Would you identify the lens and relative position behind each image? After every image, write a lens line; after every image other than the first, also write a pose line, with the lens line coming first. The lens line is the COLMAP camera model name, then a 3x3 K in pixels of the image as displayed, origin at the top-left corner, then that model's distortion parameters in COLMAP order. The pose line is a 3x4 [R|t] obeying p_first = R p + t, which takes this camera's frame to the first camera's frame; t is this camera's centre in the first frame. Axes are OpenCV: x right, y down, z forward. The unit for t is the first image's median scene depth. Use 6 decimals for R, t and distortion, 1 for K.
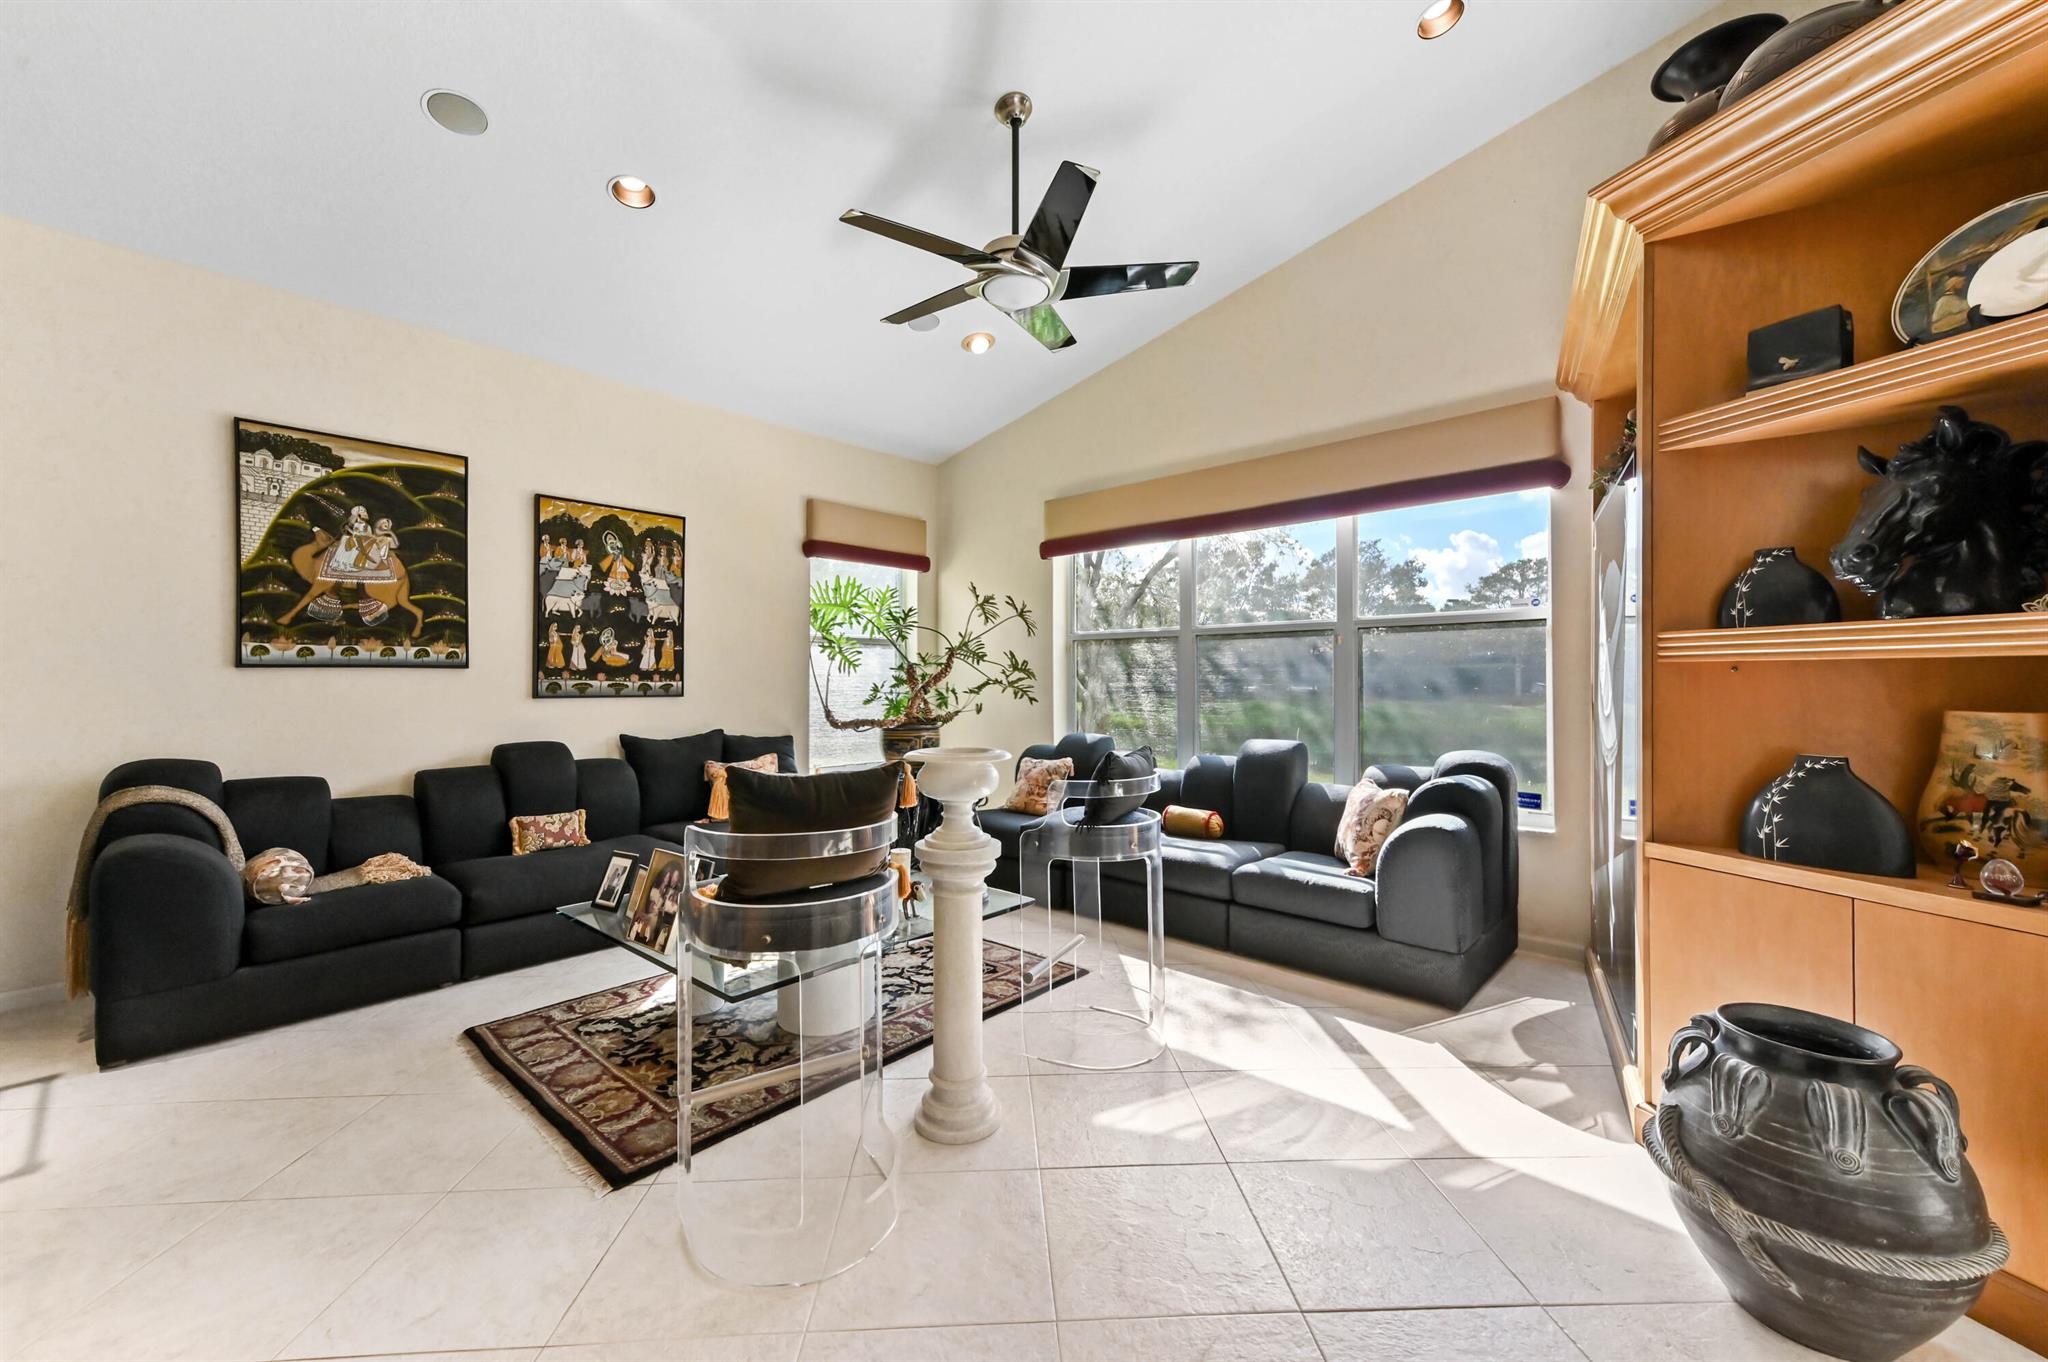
lens RADIAL K [[803.7, 0, 1024.0], [0, 803.7, 681.0], [0, 0, 1]] dist [0.011381, 0.000015]
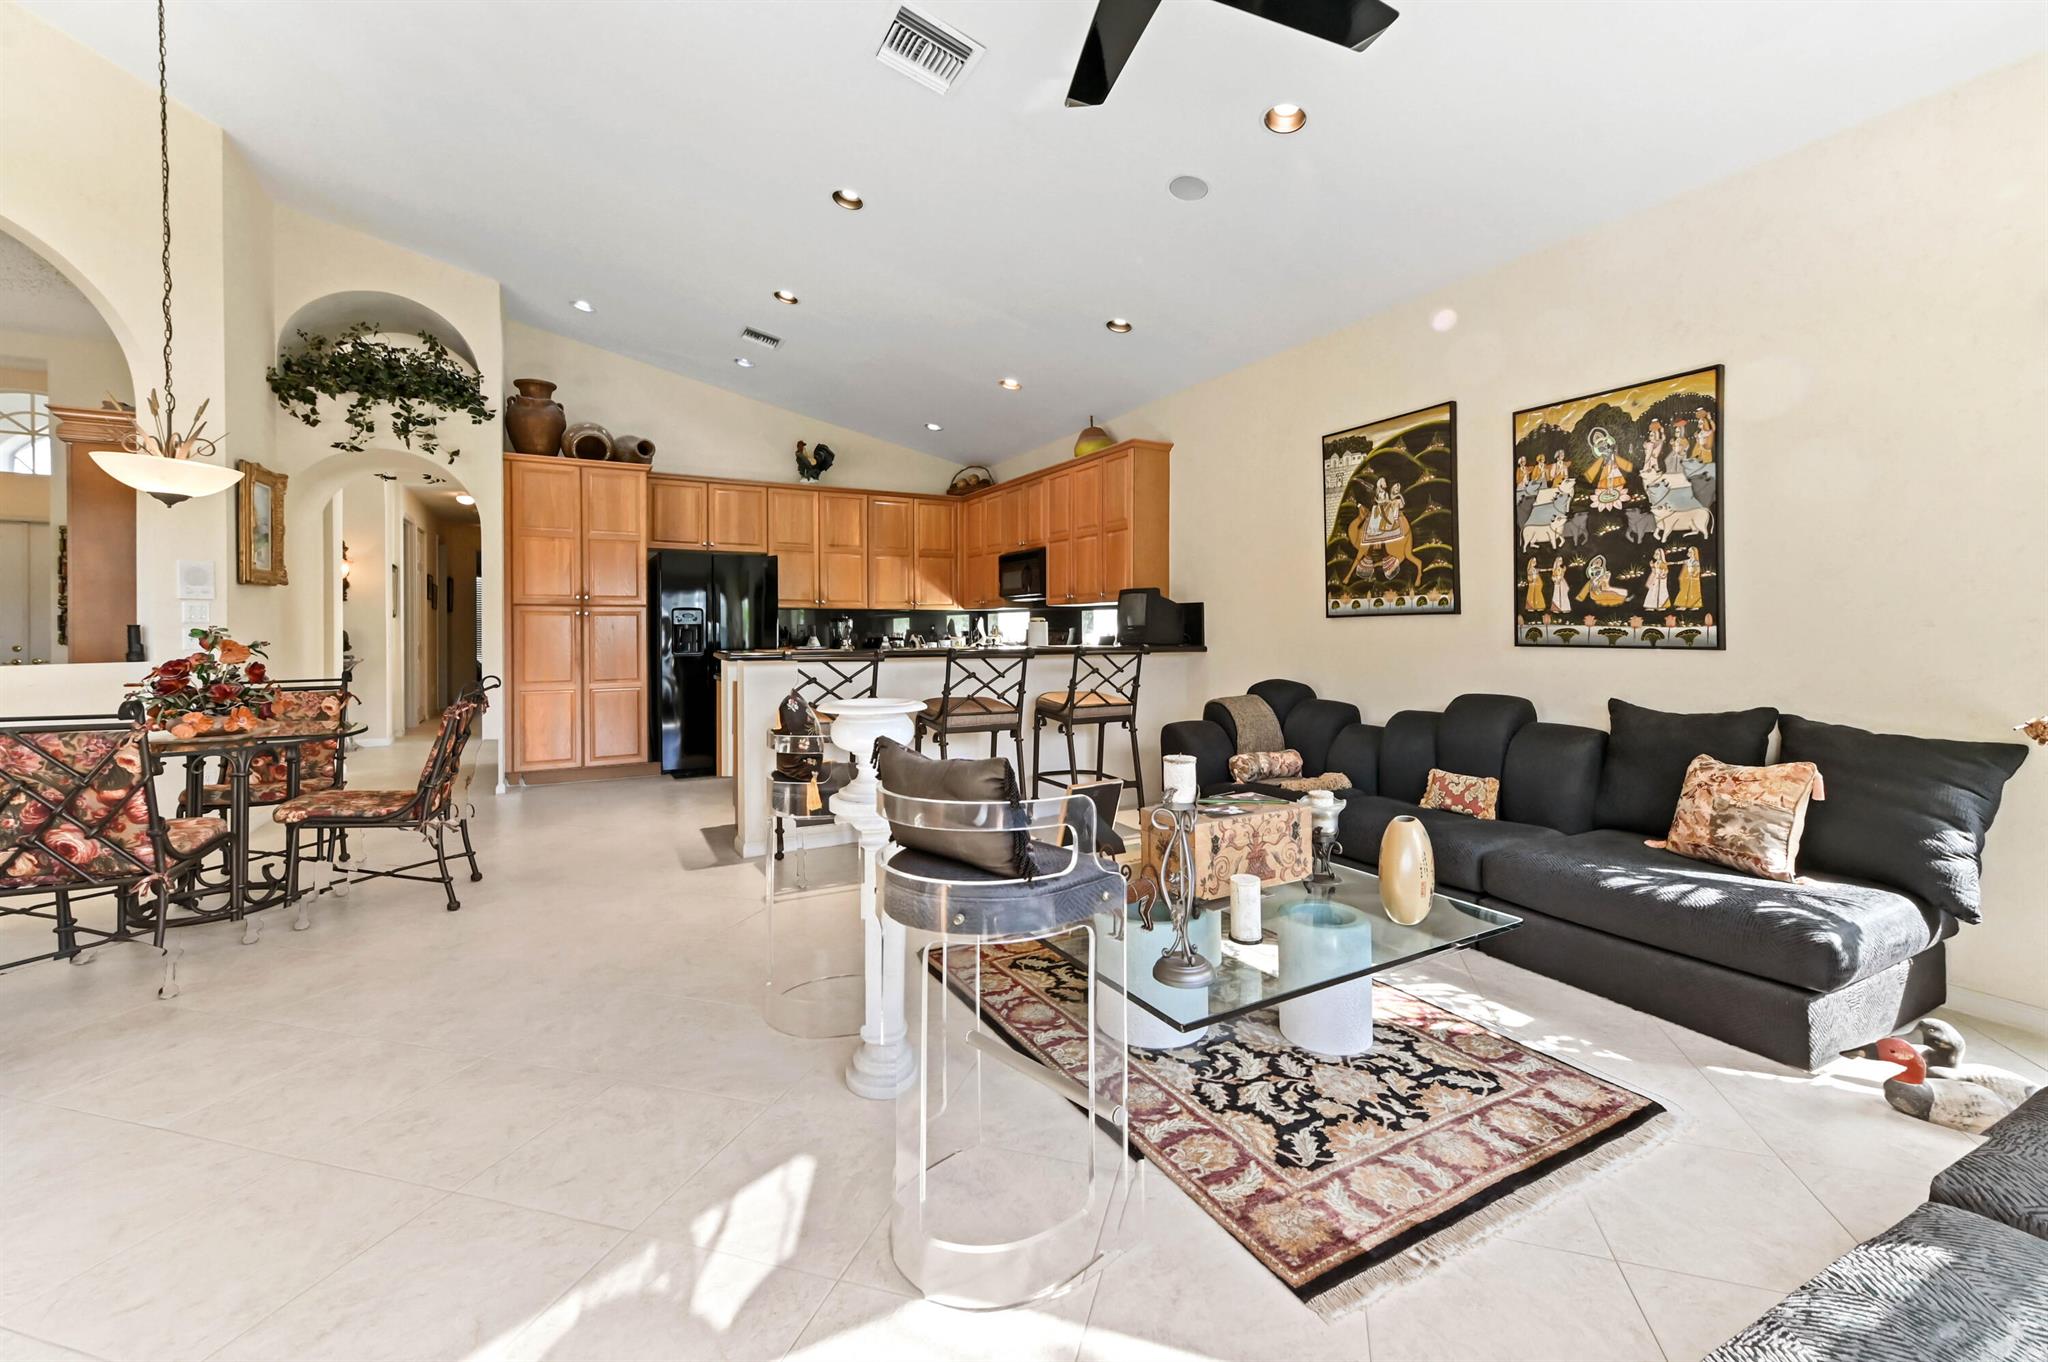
lens RADIAL K [[852.5, 0, 1033.0], [0, 852.5, 627.6], [0, 0, 1]] dist [0.013299, 0.000691]
pose [[-0.335291, -0.000824, -0.942114, 0.439612], [0.005829, 0.999979, -0.002949, 0.000789], [0.942097, -0.006481, -0.335279, 0.806430]]
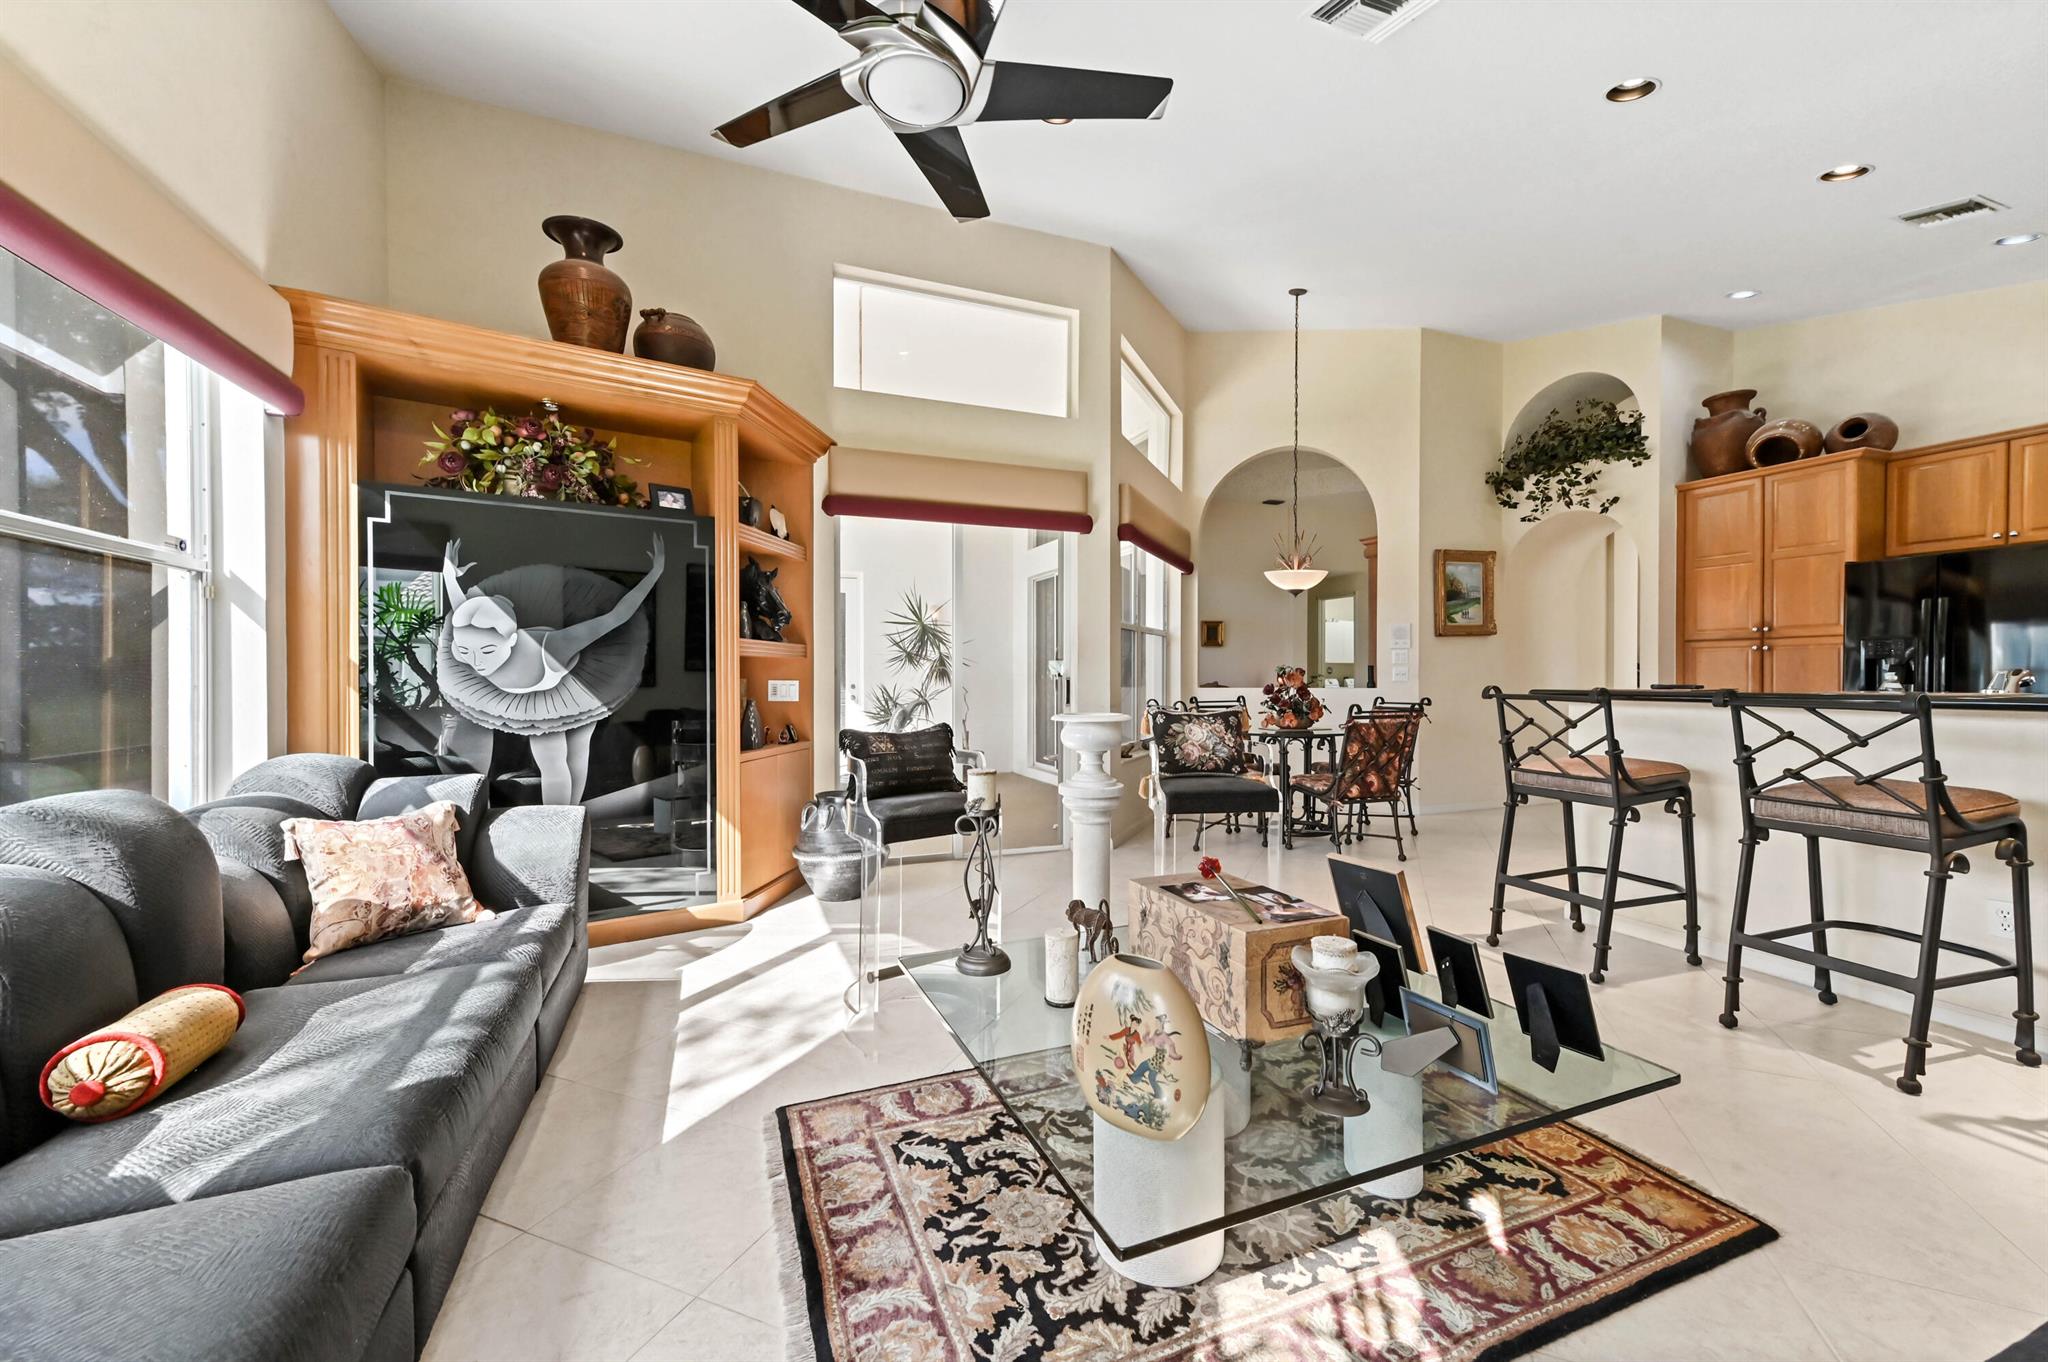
lens RADIAL K [[803.7, 0, 1024.0], [0, 803.7, 681.0], [0, 0, 1]] dist [0.011381, 0.000015]
pose [[-0.890612, -0.001816, 0.454760, -0.305414], [-0.000556, 0.999996, 0.002905, 0.015177], [-0.454763, 0.002335, -0.890609, 1.167009]]
